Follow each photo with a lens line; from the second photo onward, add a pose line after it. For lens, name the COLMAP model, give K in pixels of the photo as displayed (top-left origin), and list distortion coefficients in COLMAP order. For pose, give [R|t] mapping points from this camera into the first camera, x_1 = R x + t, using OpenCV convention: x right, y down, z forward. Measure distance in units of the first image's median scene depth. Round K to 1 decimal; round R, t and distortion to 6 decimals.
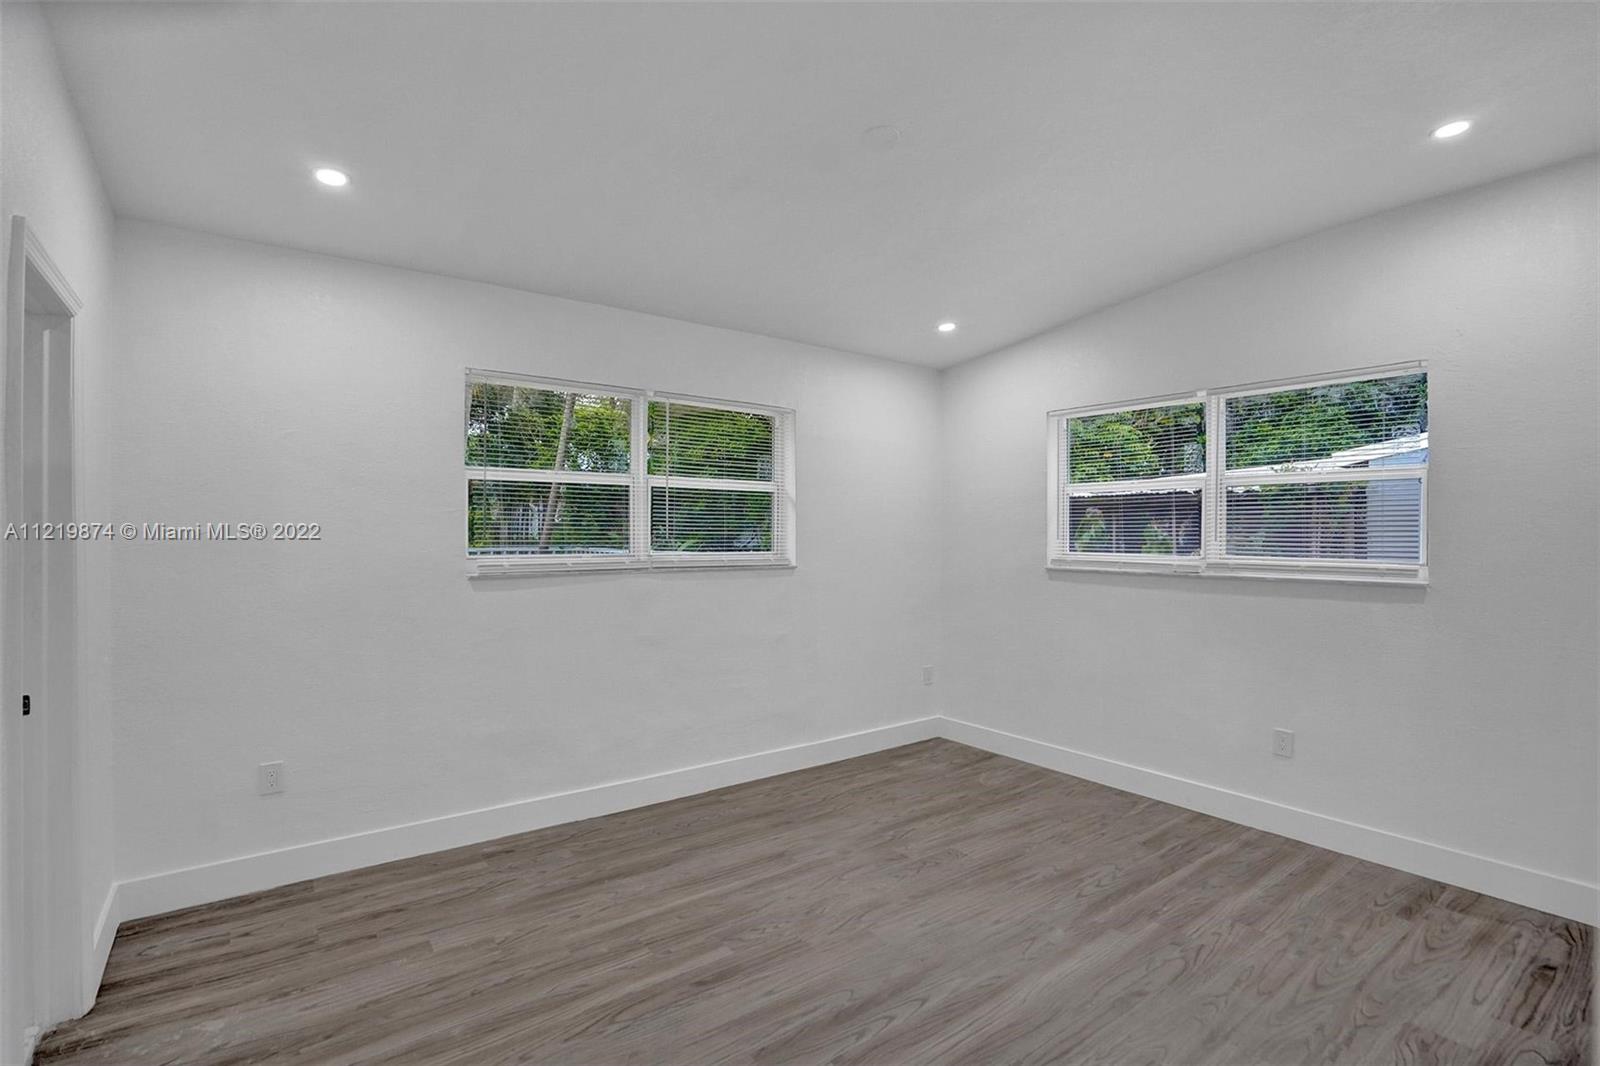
lens RADIAL K [[751.9, 0, 808.1], [0, 751.9, 536.2], [0, 0, 1]] dist [-0.055620, 0.024005]
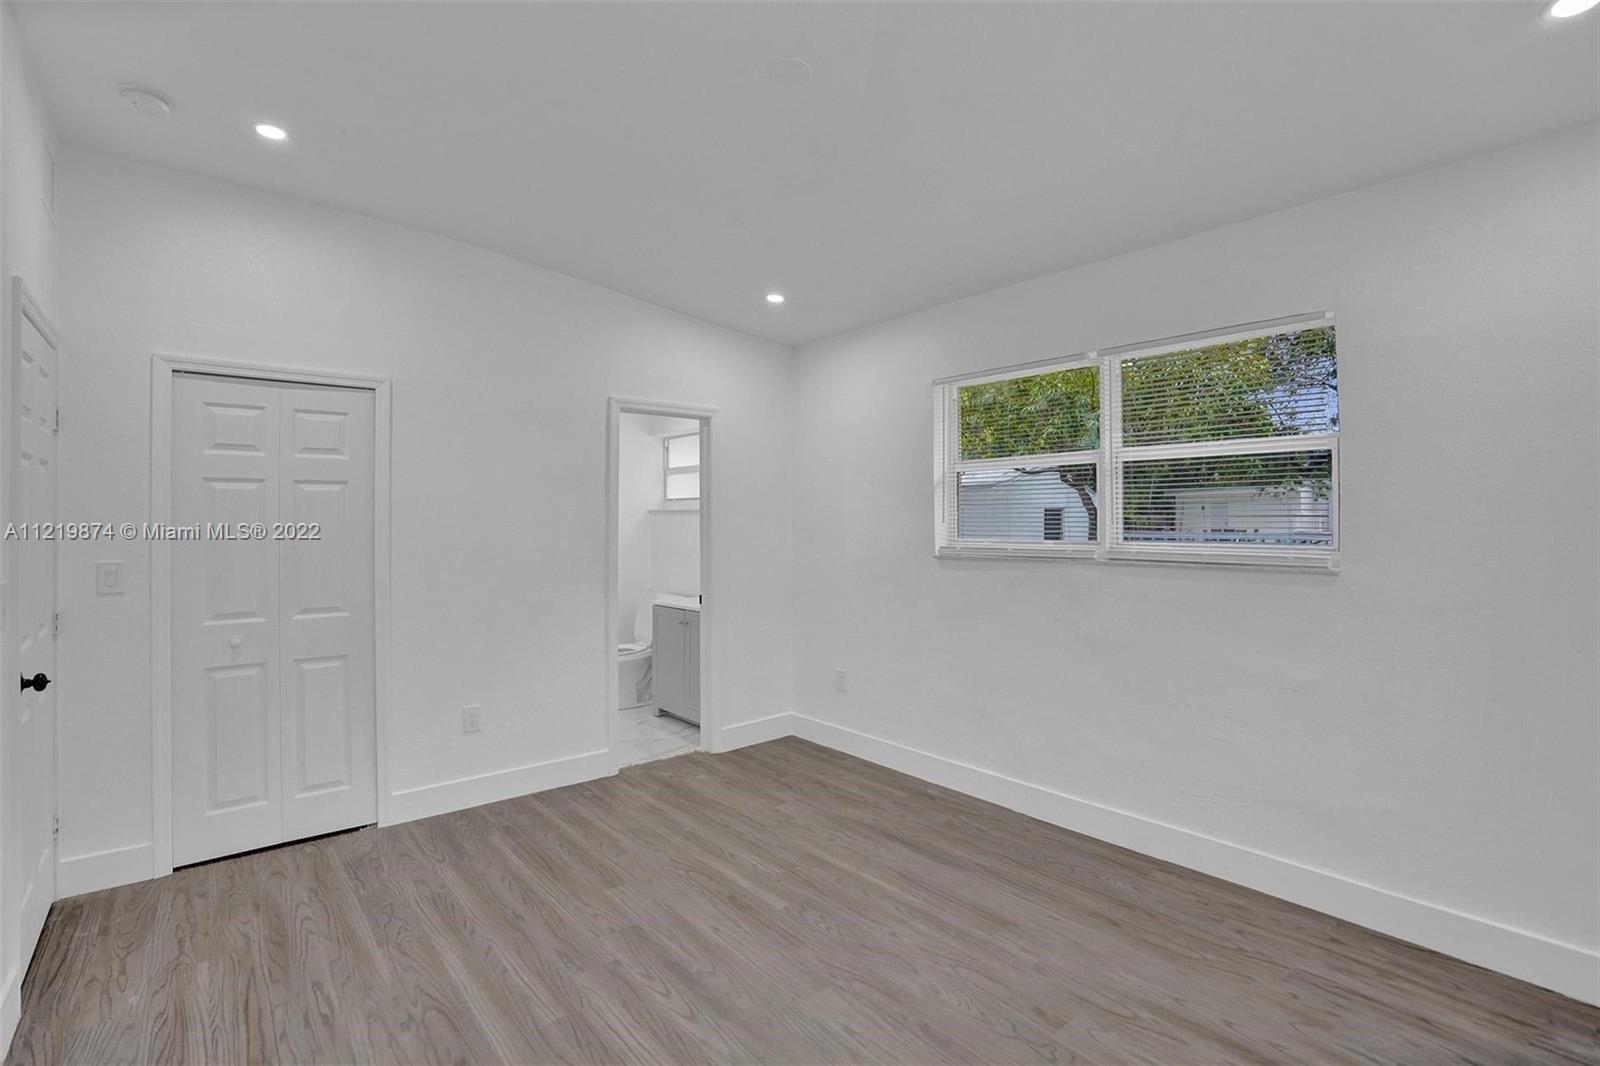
lens RADIAL K [[751.9, 0, 808.1], [0, 751.9, 536.2], [0, 0, 1]] dist [-0.055620, 0.024005]
pose [[0.034106, 0.010539, -0.999363, 0.817029], [0.002504, 0.999940, 0.010630, 0.003923], [0.999415, -0.002865, 0.034077, 0.836391]]
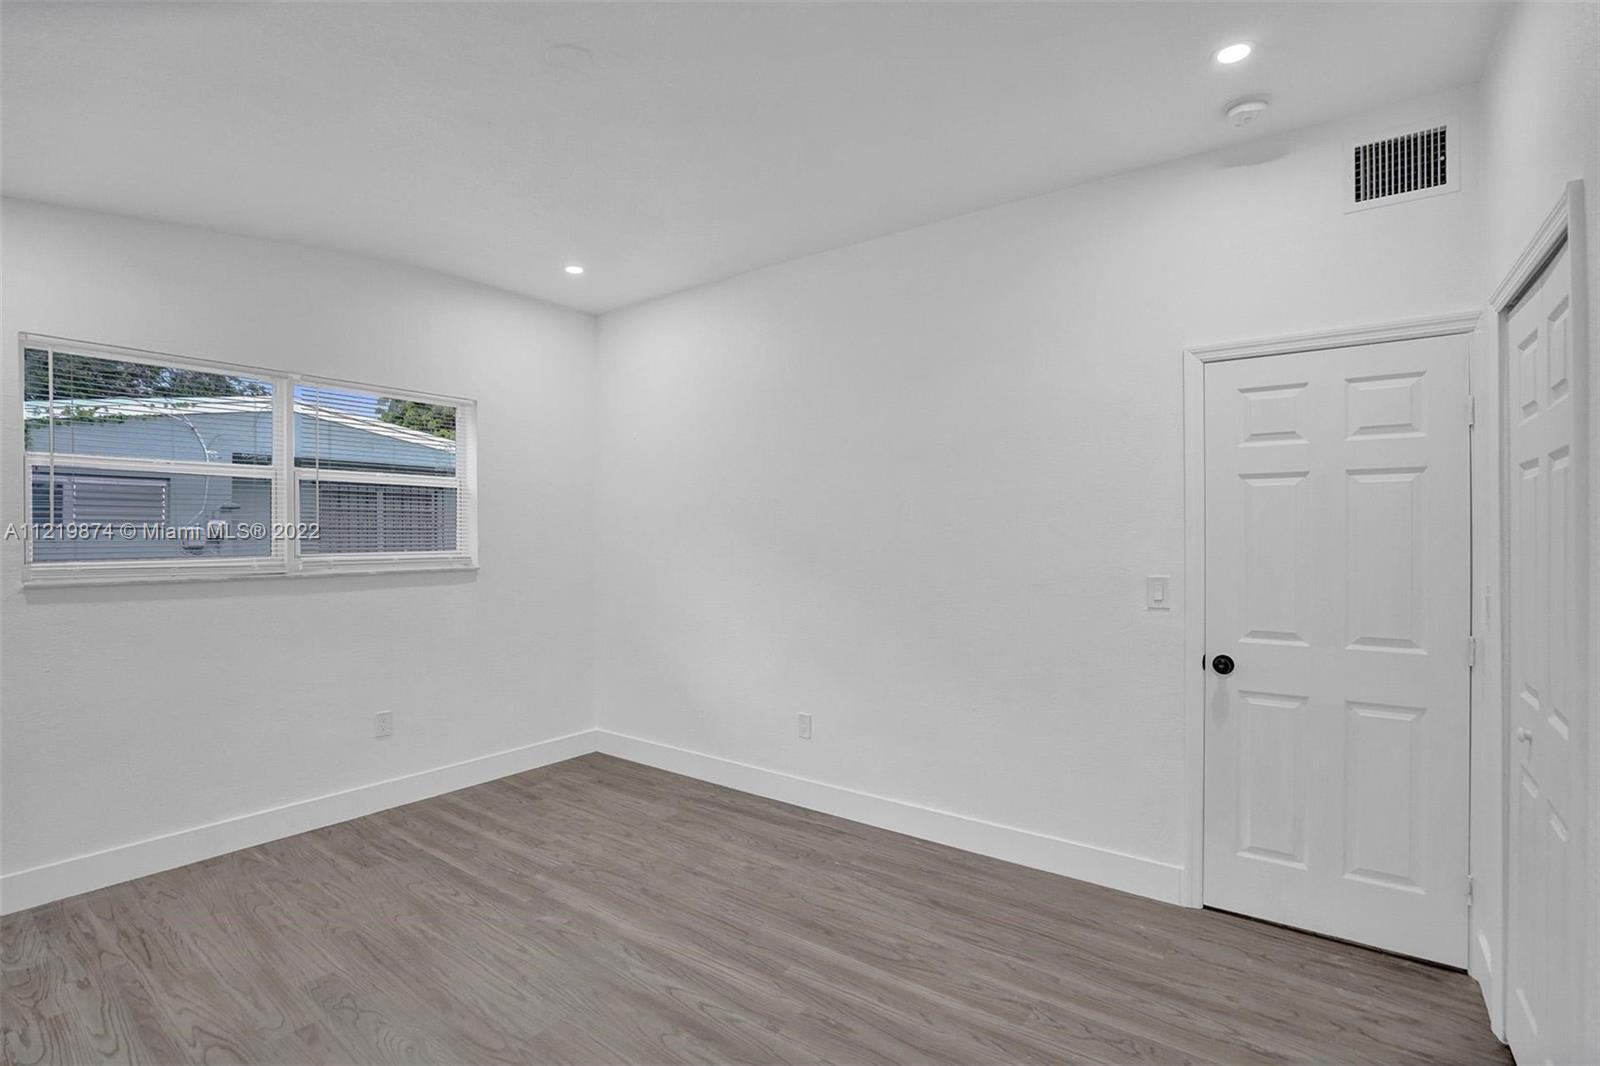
lens RADIAL K [[742.6, 0, 798.6], [0, 742.6, 532.5], [0, 0, 1]] dist [-0.058270, 0.024183]
pose [[-0.265712, -0.007588, 0.964023, -0.647813], [0.000069, 0.999969, 0.007890, -0.012162], [-0.964053, 0.002163, -0.265703, 0.818545]]
